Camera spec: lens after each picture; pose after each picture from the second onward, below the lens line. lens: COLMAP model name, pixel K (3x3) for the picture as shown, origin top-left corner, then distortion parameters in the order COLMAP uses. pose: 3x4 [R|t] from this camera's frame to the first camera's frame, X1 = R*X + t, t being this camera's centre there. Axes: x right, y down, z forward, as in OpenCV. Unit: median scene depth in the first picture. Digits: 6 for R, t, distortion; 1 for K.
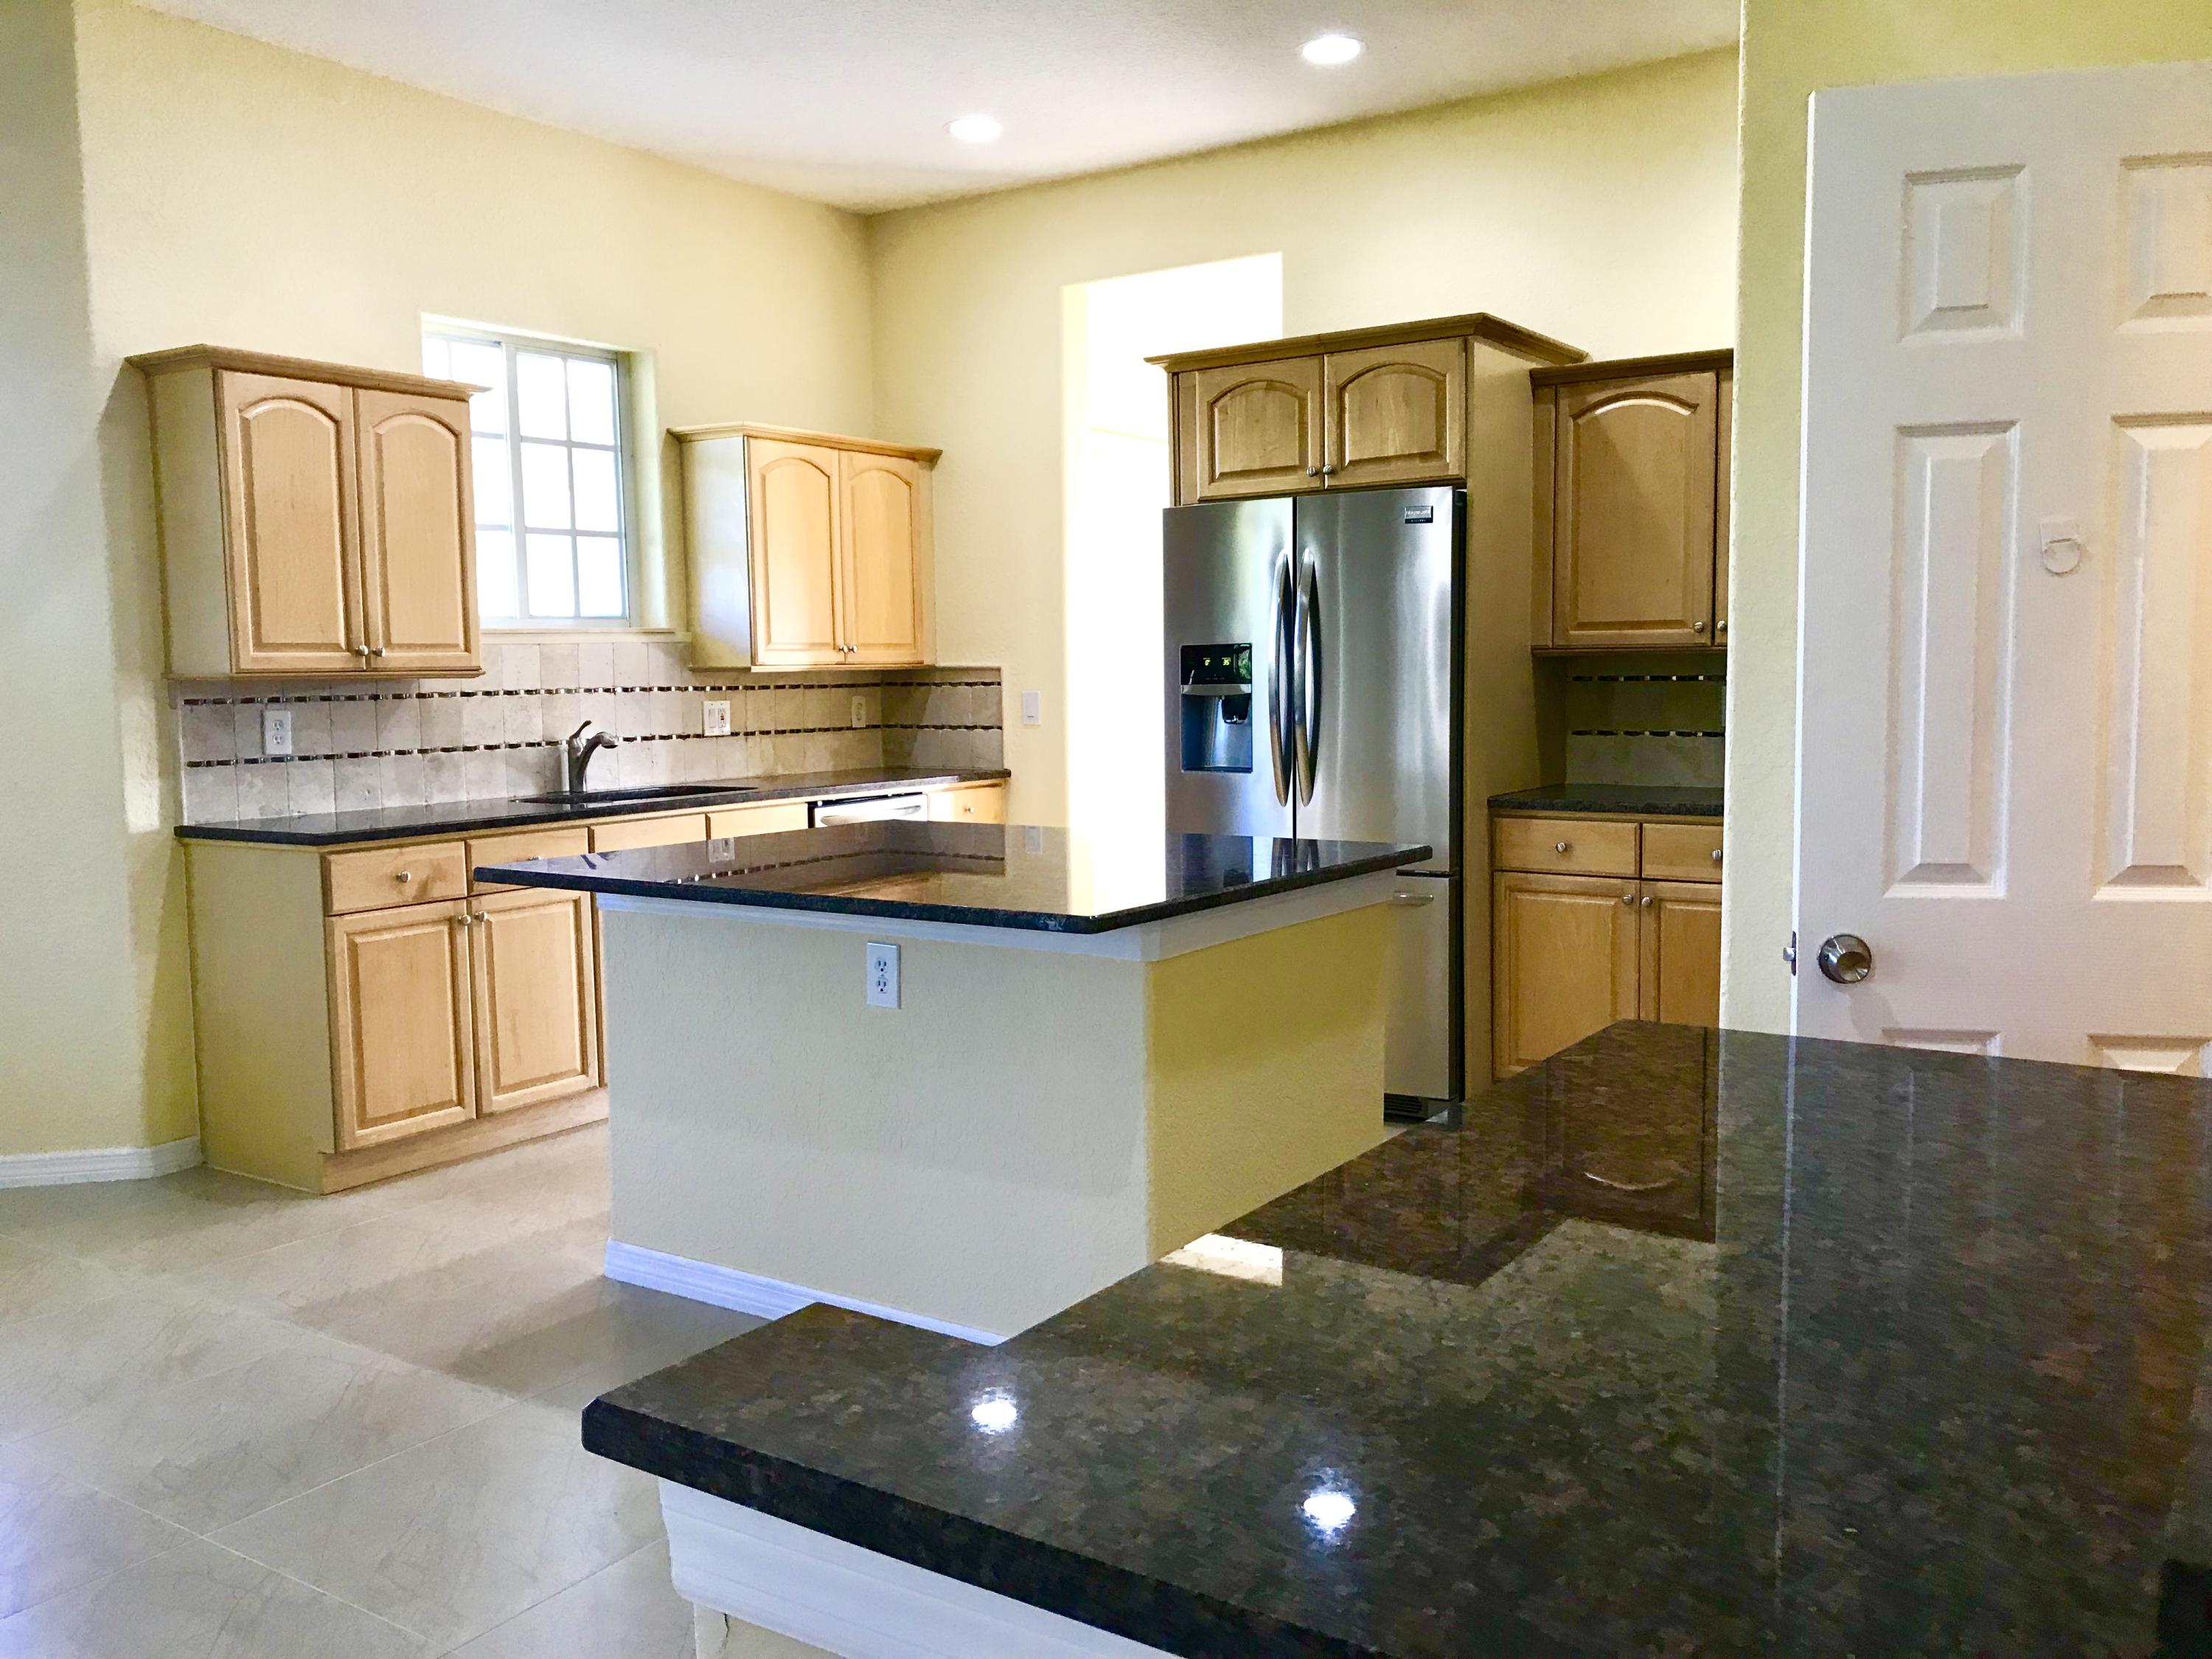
lens RADIAL K [[1782.0, 0, 1106.0], [0, 1782.0, 829.5], [0, 0, 1]] dist [0.038682, -0.095017]
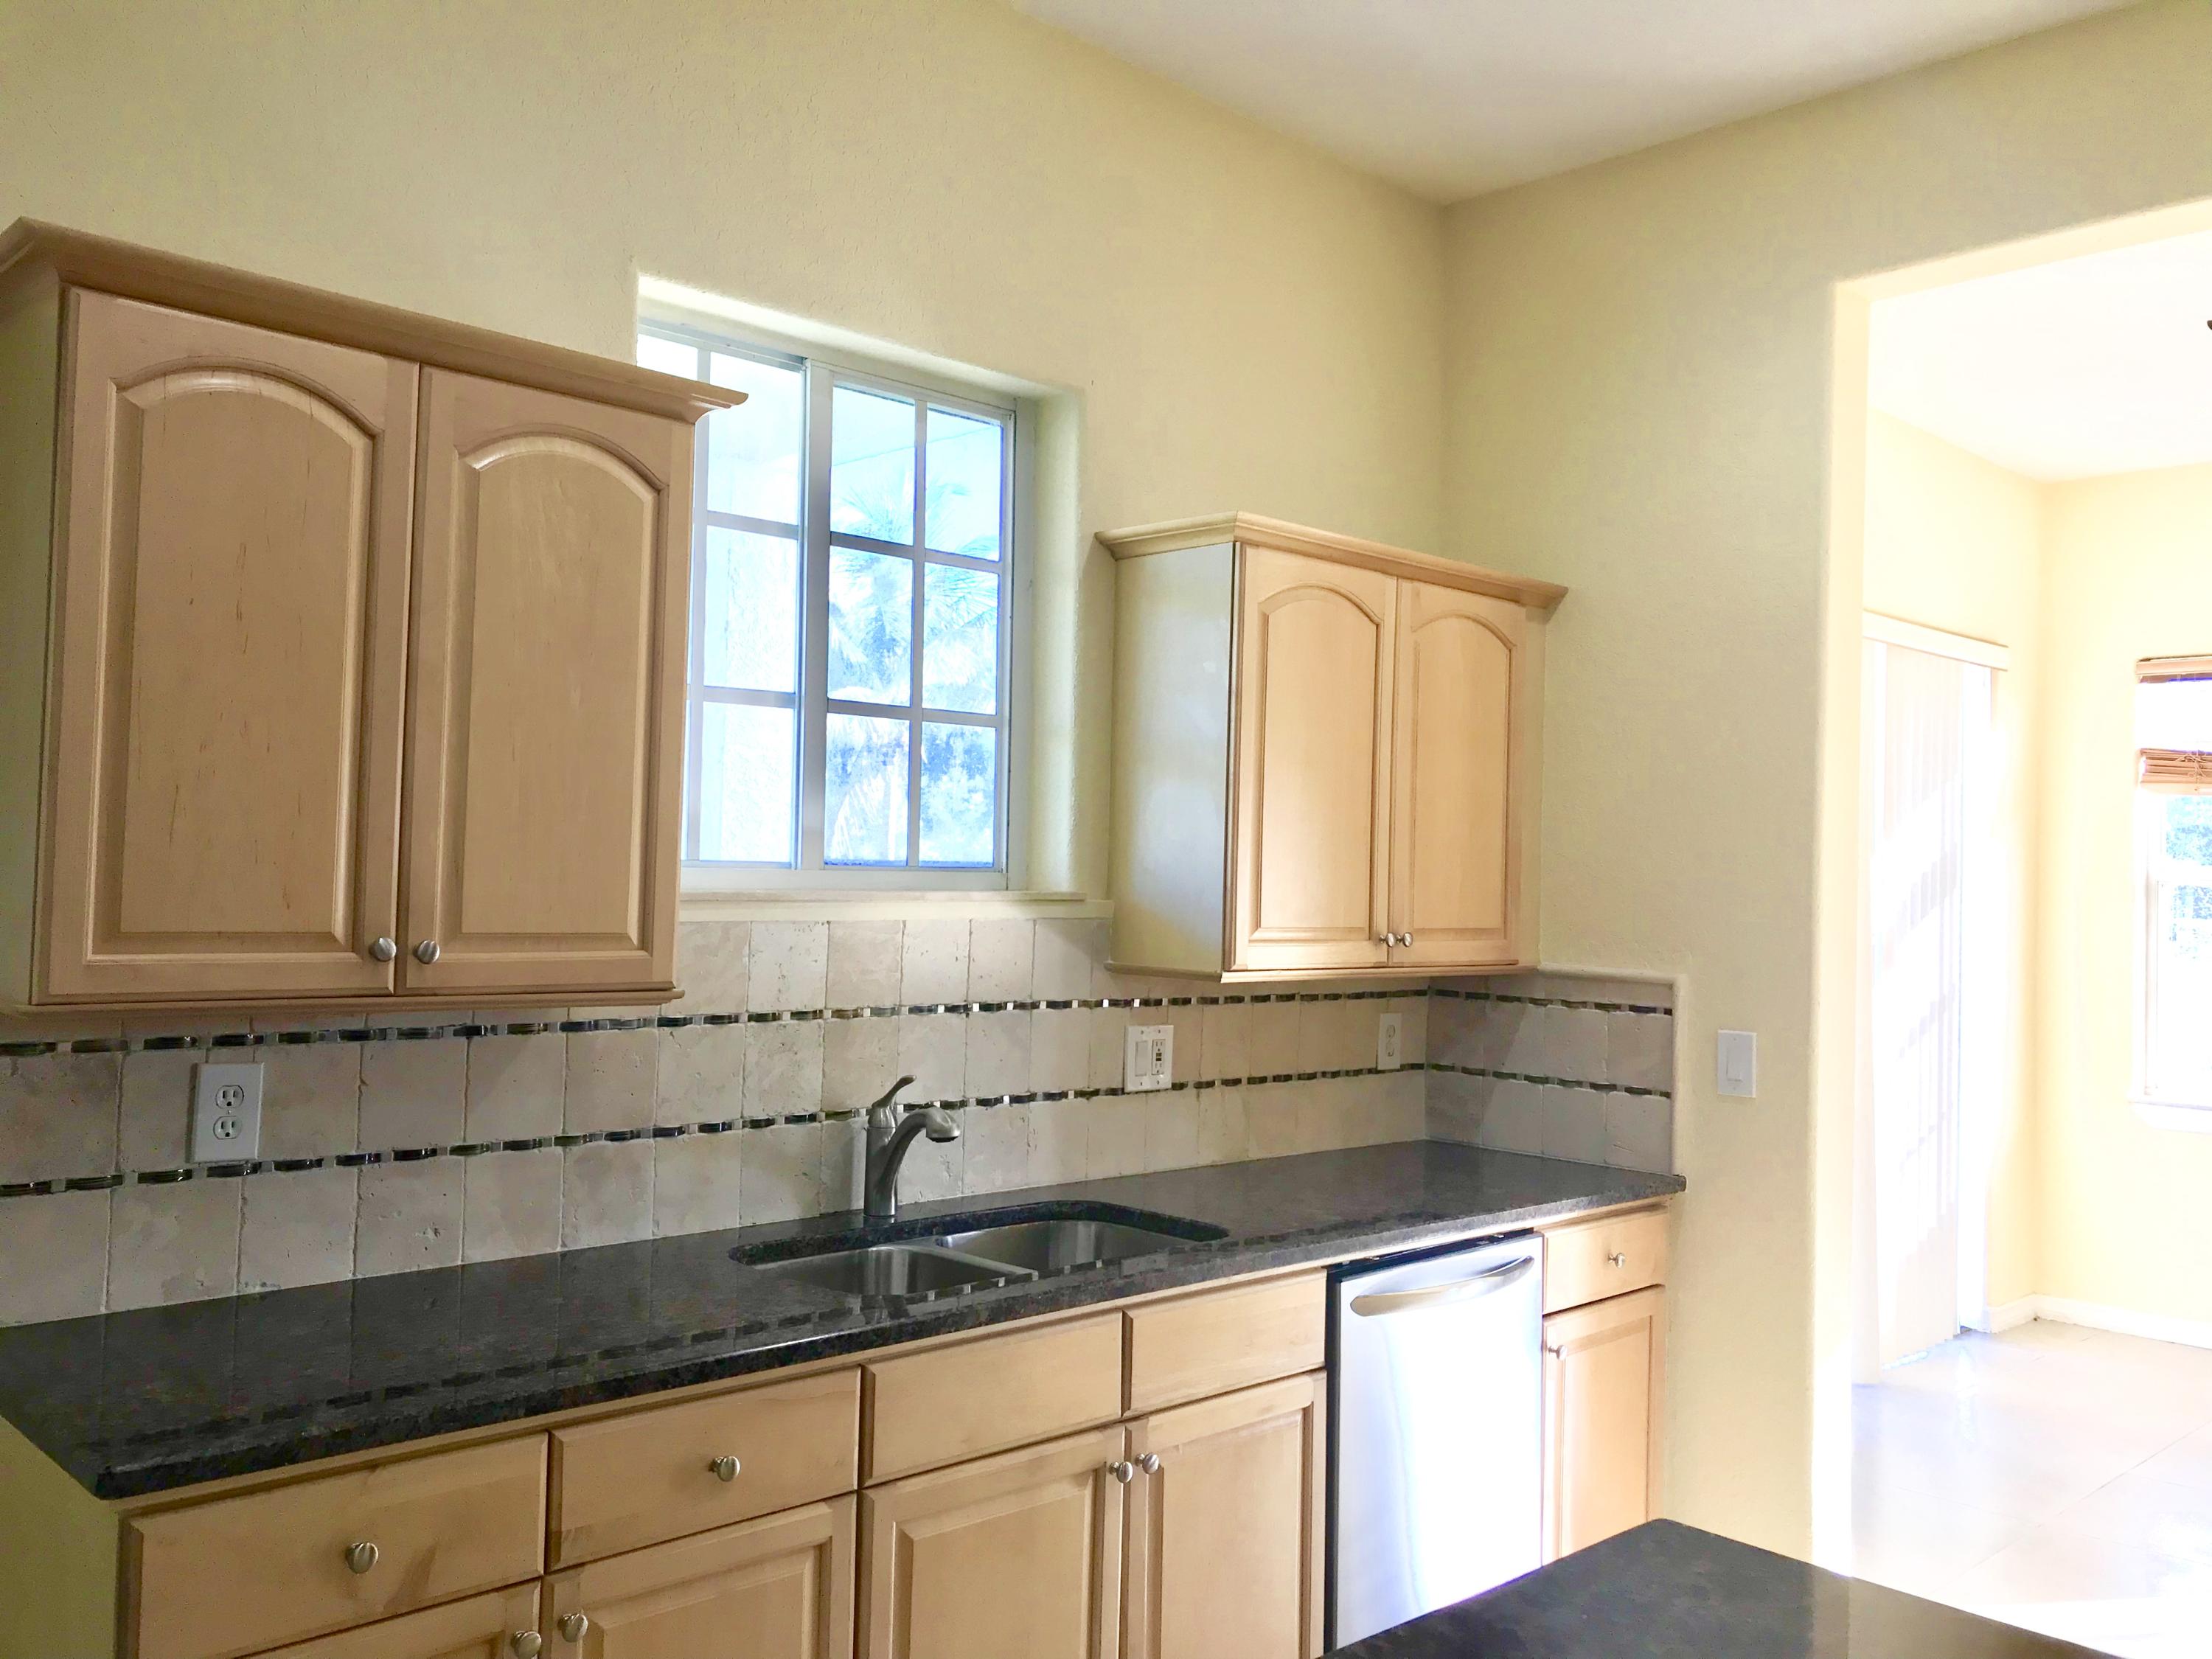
lens RADIAL K [[1782.0, 0, 1106.0], [0, 1782.0, 829.5], [0, 0, 1]] dist [0.038682, -0.095017]
pose [[0.974278, 0.032940, -0.222930, -0.121712], [-0.060484, 0.991185, -0.117875, -0.072141], [0.217082, 0.128327, 0.967682, 0.502236]]
